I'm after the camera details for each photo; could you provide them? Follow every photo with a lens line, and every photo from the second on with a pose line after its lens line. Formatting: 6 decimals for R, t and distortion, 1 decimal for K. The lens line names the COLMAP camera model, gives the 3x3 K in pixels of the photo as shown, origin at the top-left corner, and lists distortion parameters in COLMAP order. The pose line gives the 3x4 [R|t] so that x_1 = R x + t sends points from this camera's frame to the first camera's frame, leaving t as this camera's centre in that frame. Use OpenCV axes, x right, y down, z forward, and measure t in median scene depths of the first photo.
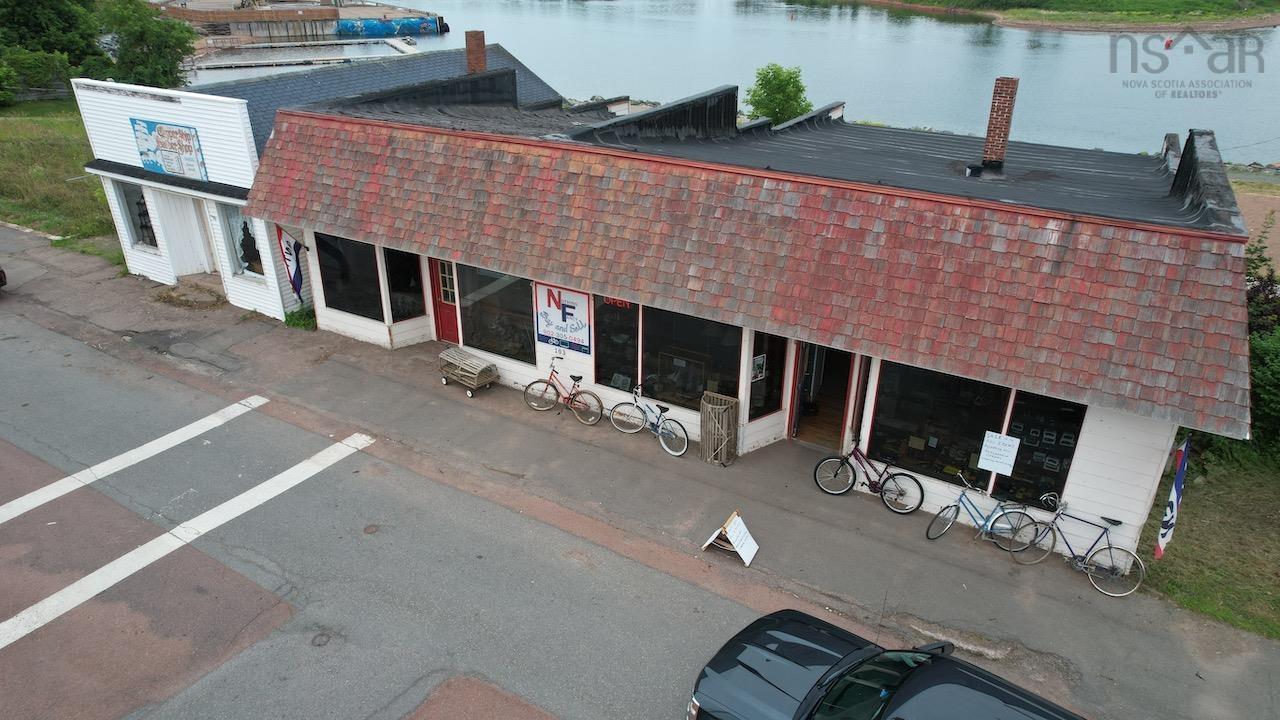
lens RADIAL K [[807.7, 0, 649.2], [0, 807.7, 363.0], [0, 0, 1]] dist [-0.032347, 0.012140]
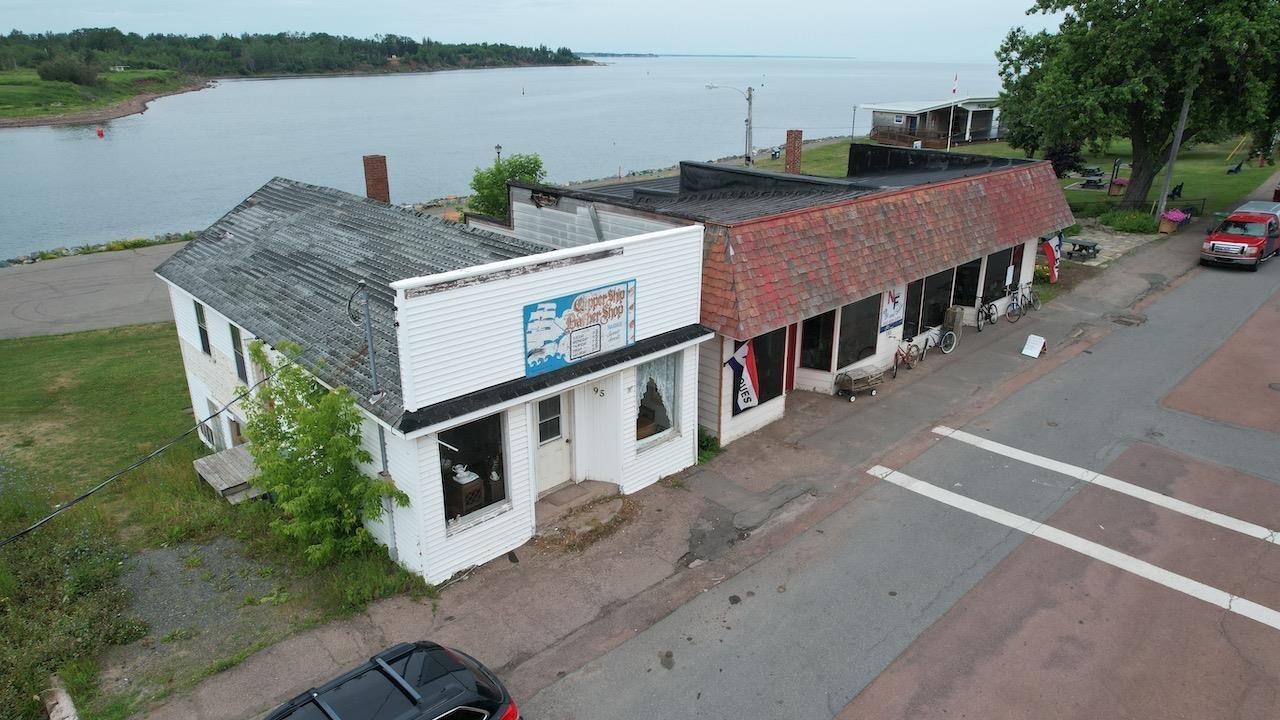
lens RADIAL K [[807.7, 0, 649.0], [0, 807.7, 352.3], [0, 0, 1]] dist [-0.032347, 0.012140]
pose [[0.280296, -0.328600, 0.901918, -1.434215], [0.431588, 0.882399, 0.187360, -0.408496], [-0.857418, 0.336741, 0.389152, 0.758918]]
